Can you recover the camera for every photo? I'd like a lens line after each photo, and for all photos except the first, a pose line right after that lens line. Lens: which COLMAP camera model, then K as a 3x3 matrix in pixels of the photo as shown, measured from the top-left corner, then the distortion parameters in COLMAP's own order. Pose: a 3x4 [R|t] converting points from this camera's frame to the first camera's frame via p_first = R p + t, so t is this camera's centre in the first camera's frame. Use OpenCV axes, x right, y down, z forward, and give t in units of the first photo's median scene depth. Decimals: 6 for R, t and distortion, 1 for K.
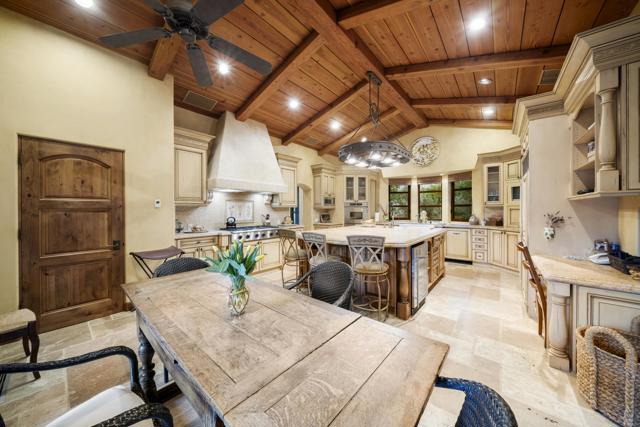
lens RADIAL K [[219.7, 0, 318.2], [0, 219.7, 208.8], [0, 0, 1]] dist [-0.000481, -0.000026]
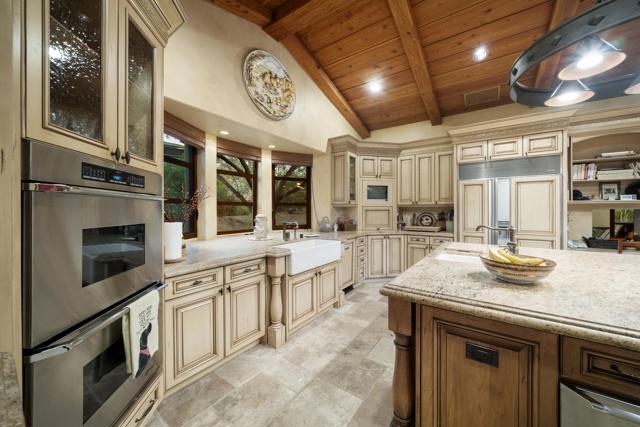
lens RADIAL K [[221.9, 0, 342.2], [0, 221.9, 209.2], [0, 0, 1]] dist [-0.000748, -0.000089]
pose [[-0.120189, 0.004257, 0.992742, -0.005660], [-0.008217, 0.999952, -0.005283, 0.002737], [-0.992717, -0.008792, -0.120148, 1.014474]]
